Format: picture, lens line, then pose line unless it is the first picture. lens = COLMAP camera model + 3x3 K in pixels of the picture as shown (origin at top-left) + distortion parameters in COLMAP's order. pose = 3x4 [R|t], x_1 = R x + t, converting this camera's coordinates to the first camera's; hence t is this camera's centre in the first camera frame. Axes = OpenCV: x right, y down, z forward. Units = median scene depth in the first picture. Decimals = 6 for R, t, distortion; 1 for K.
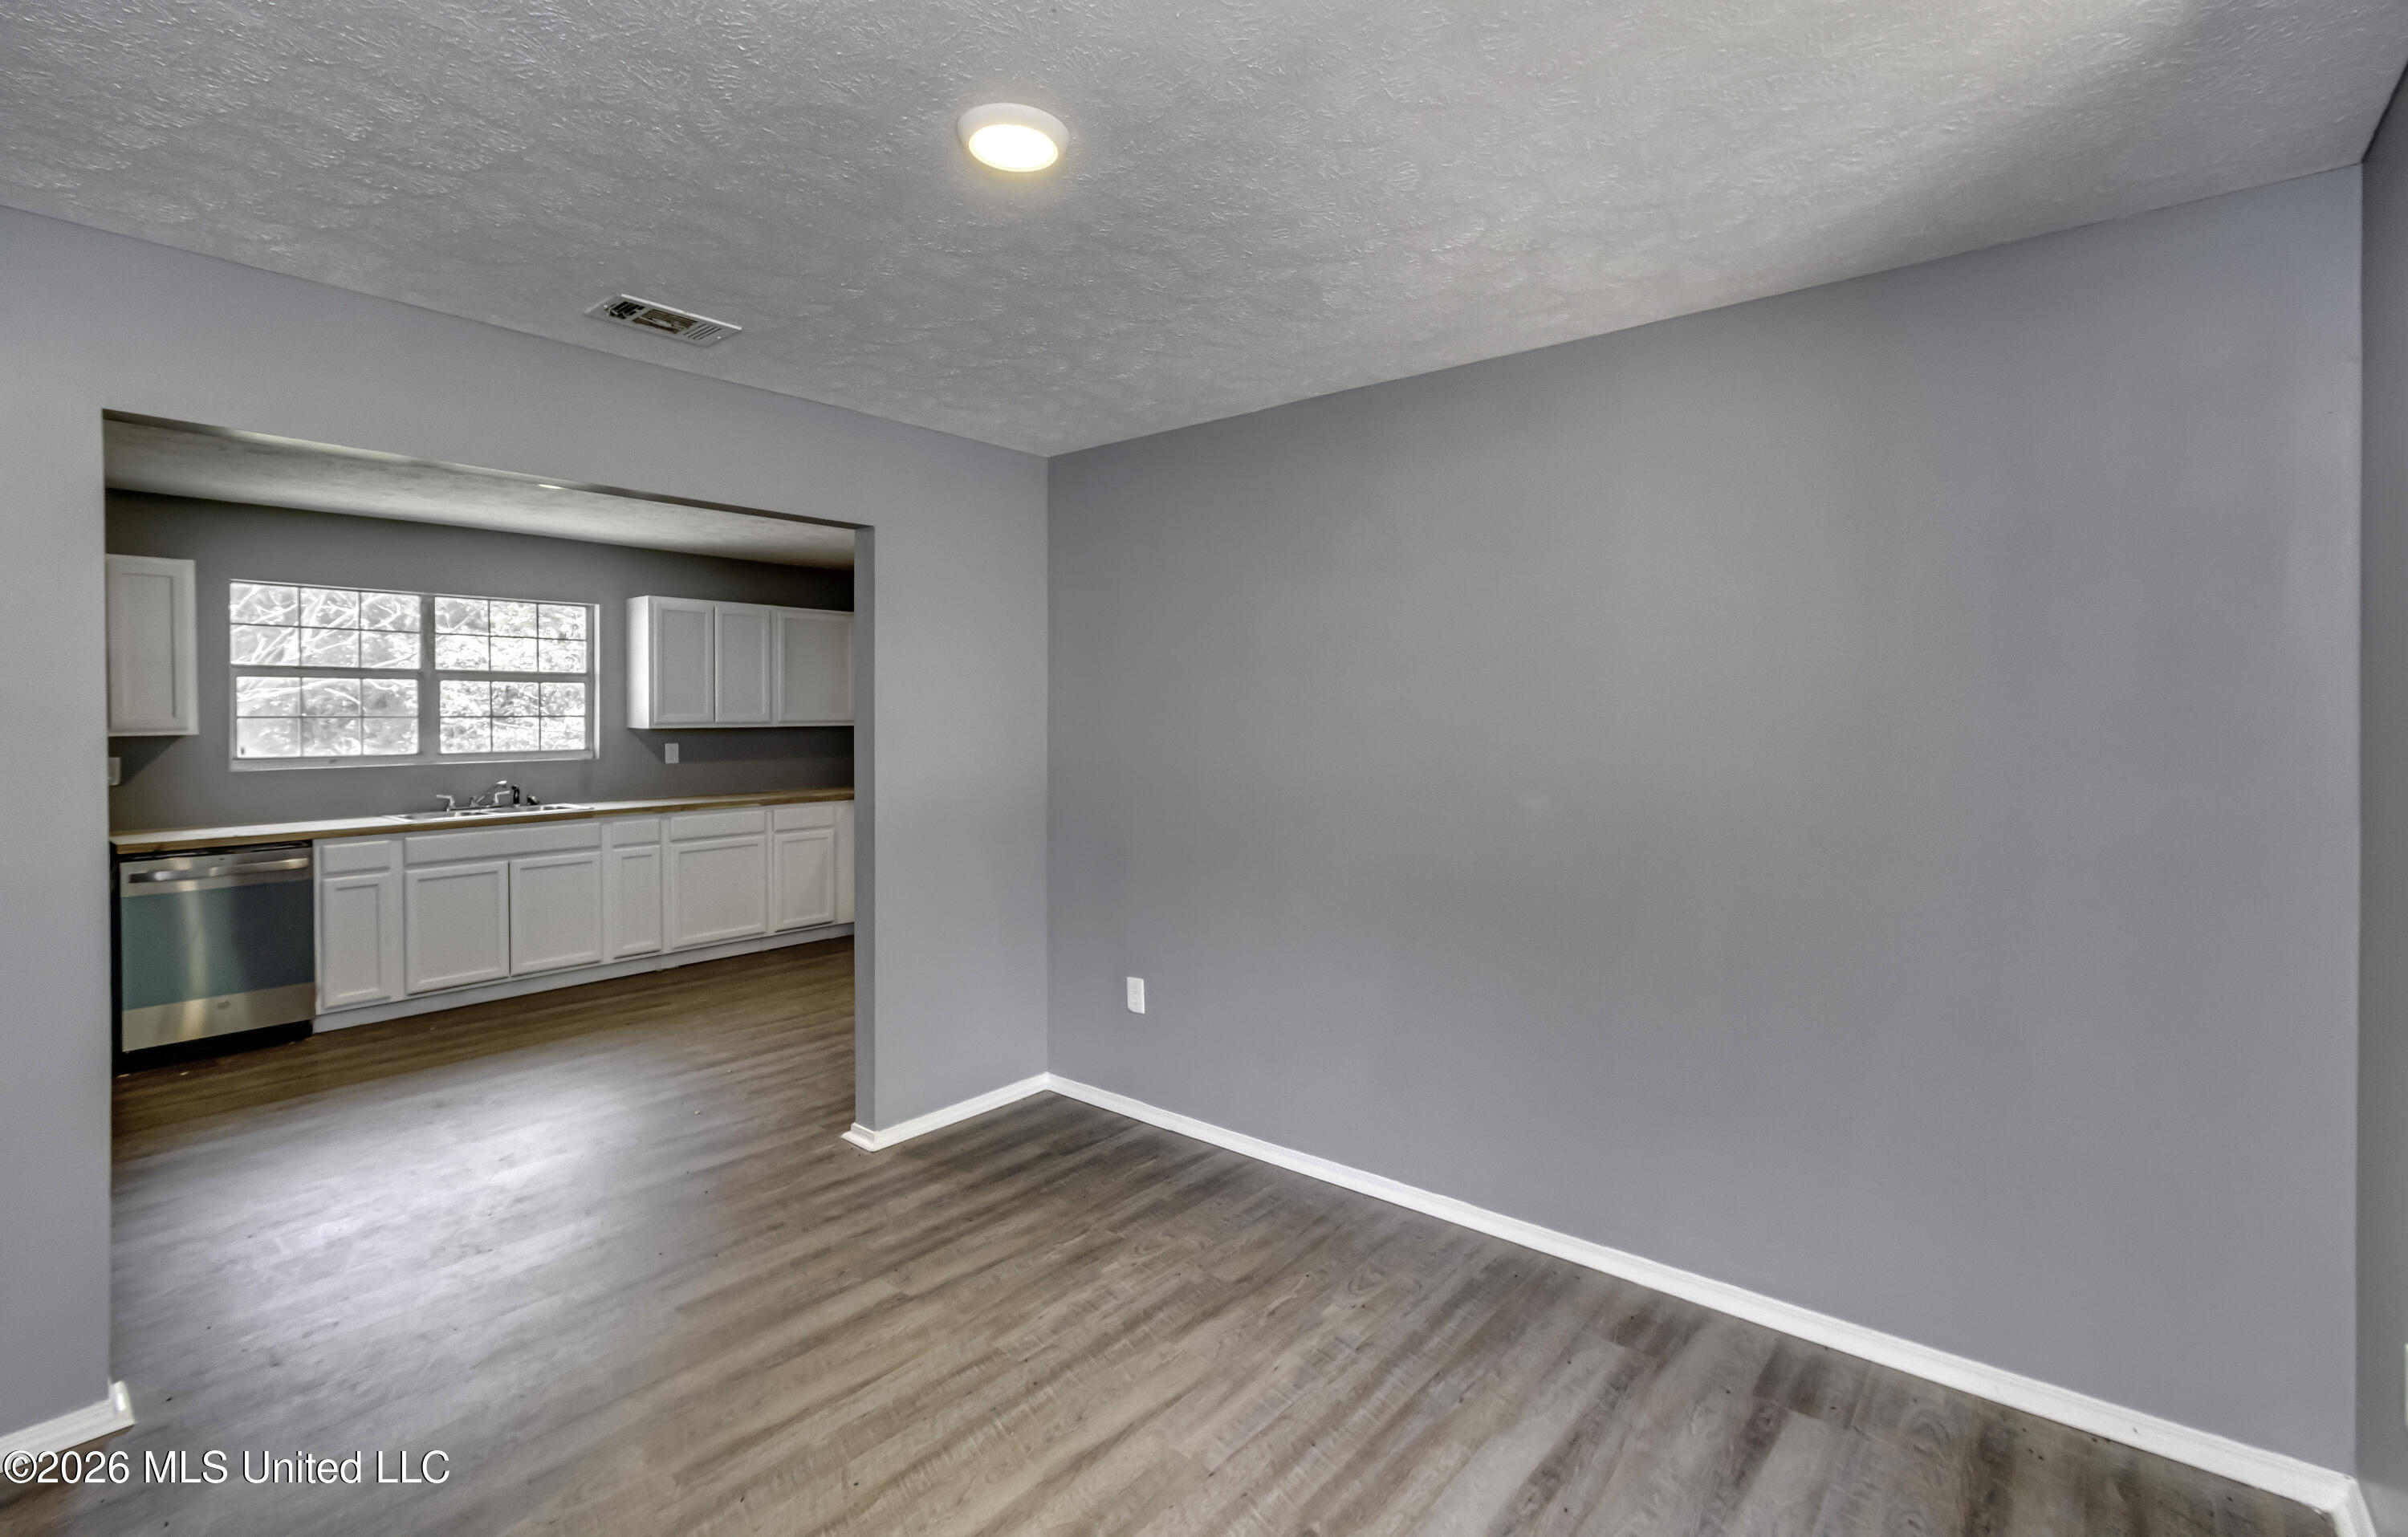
lens RADIAL K [[1082.8, 0, 1203.1], [0, 1082.8, 724.8], [0, 0, 1]] dist [-0.000014, -0.000383]
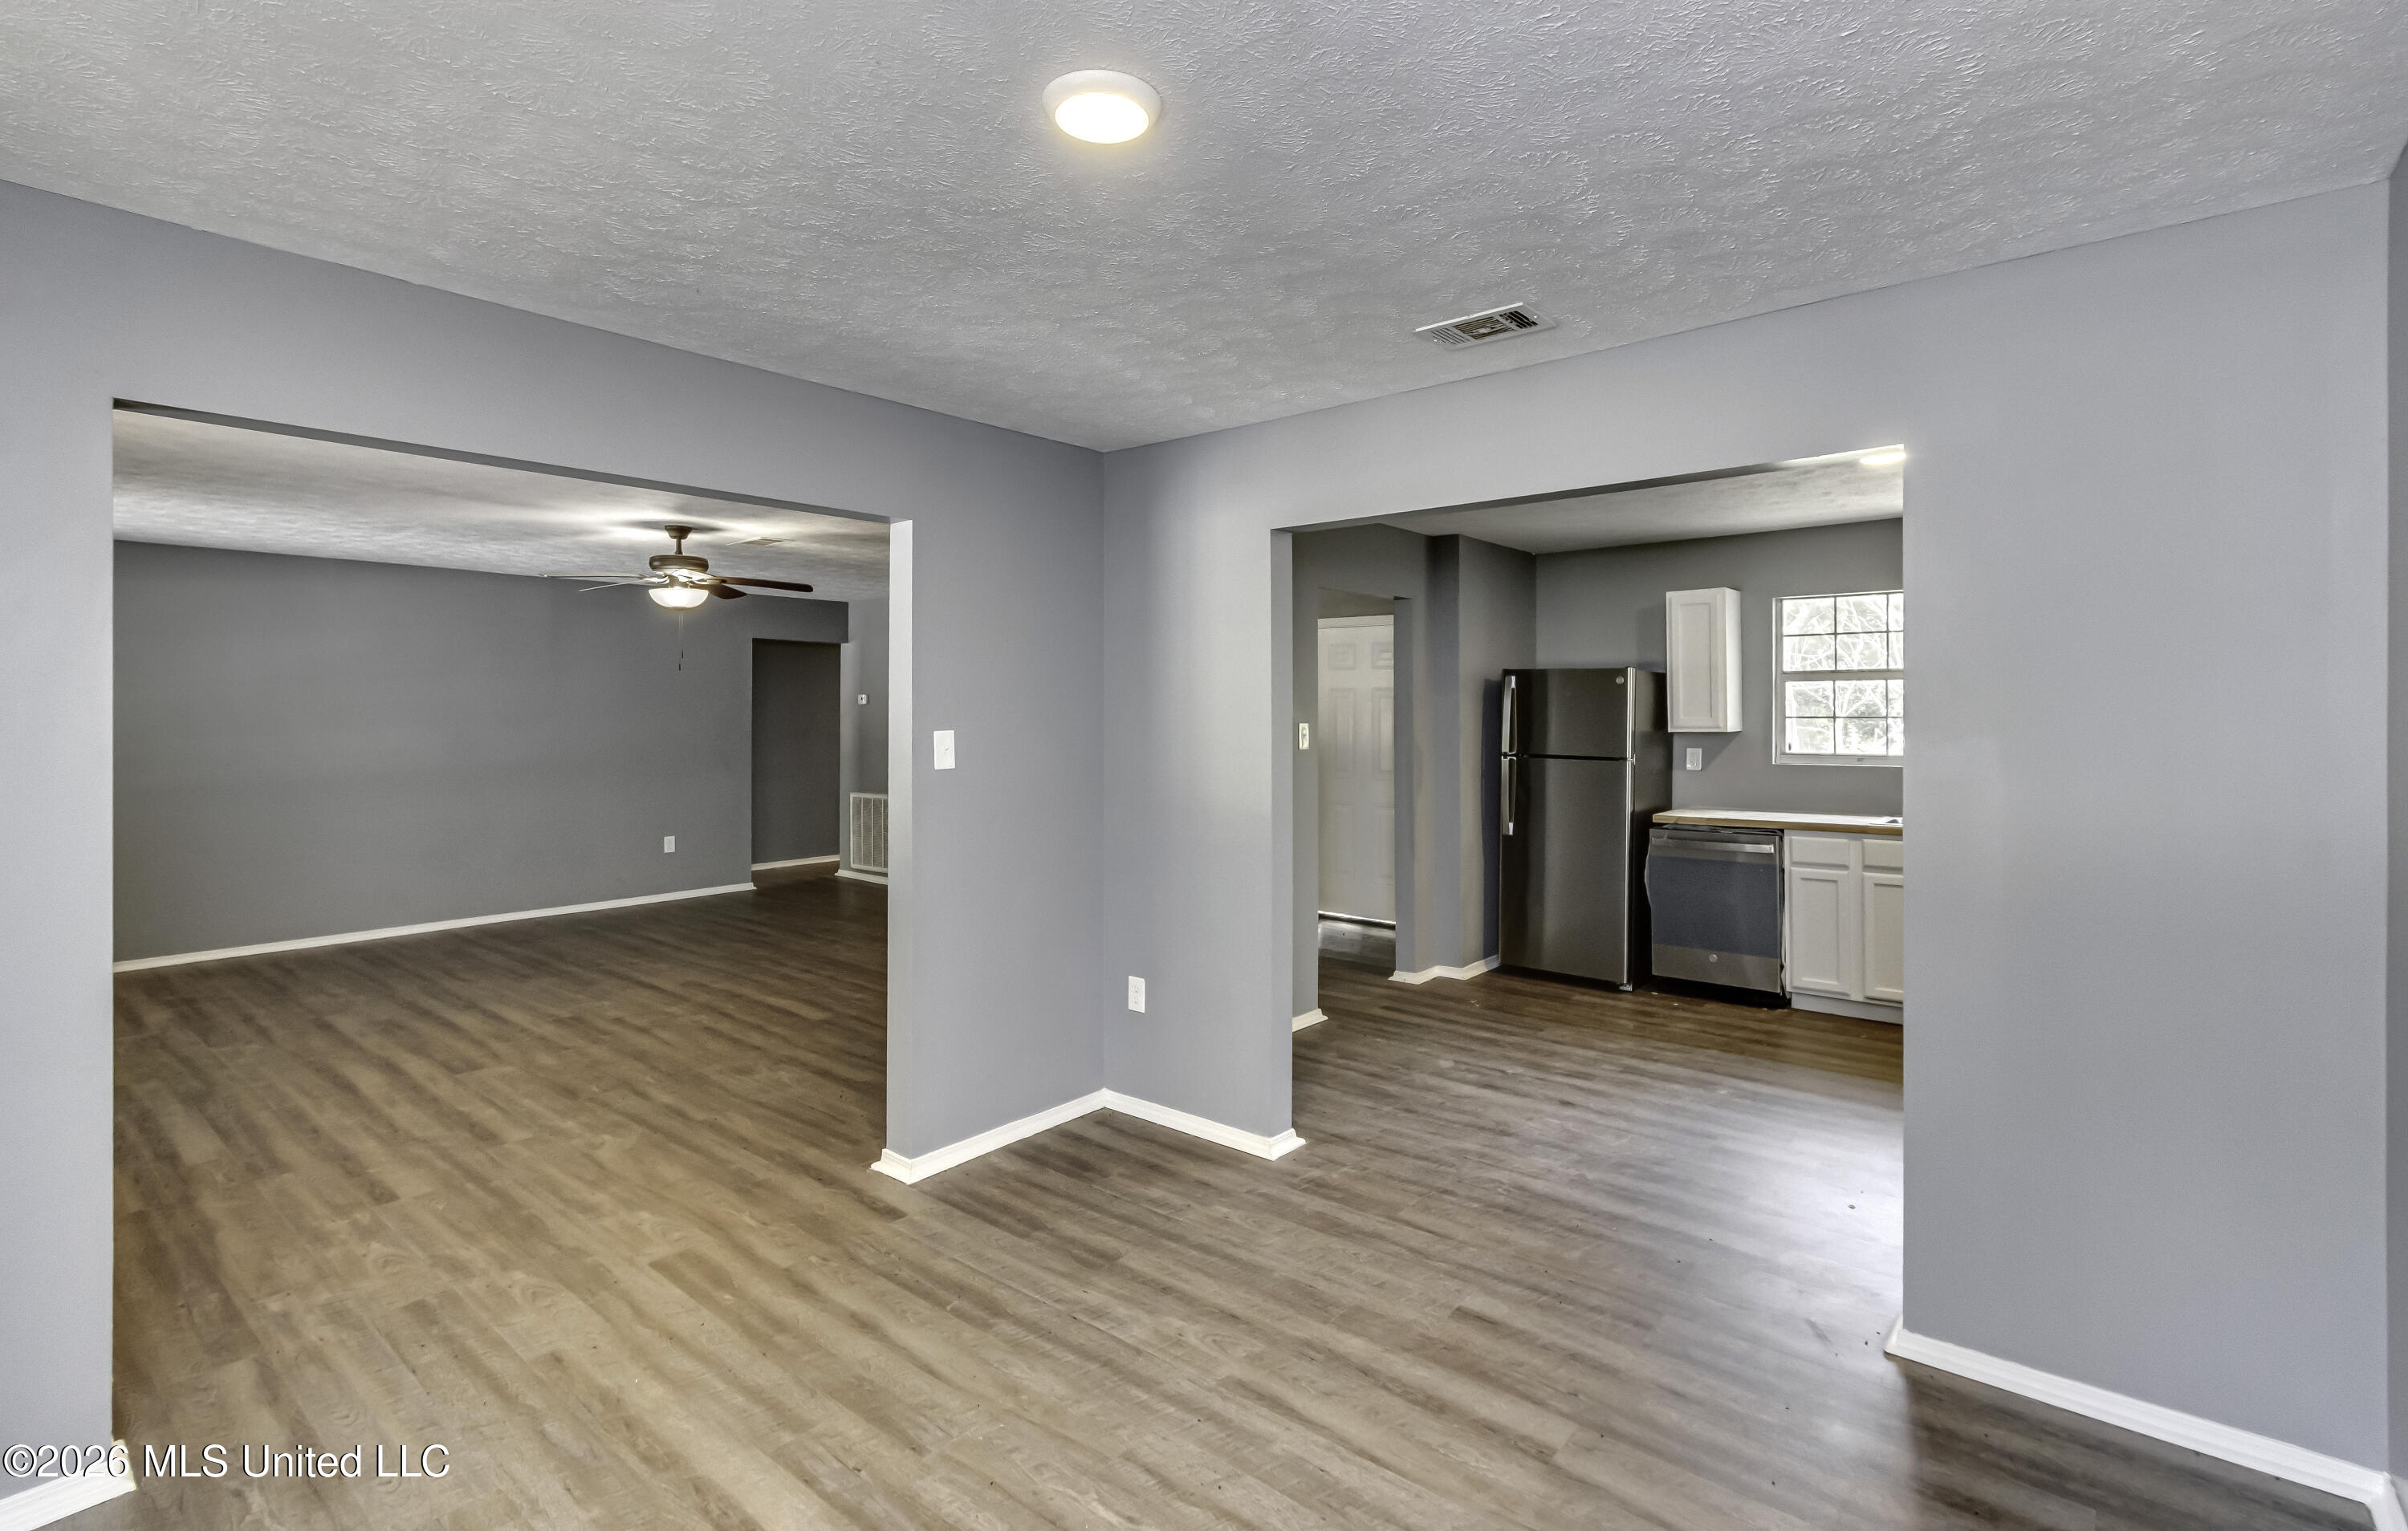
lens RADIAL K [[1124.0, 0, 1228.3], [0, 1124.0, 711.5], [0, 0, 1]] dist [-0.000575, -0.000232]
pose [[-0.012347, -0.002876, -0.999920, 0.324610], [-0.008677, 0.999959, -0.002769, -0.005416], [0.999886, 0.008642, -0.012371, 0.458546]]
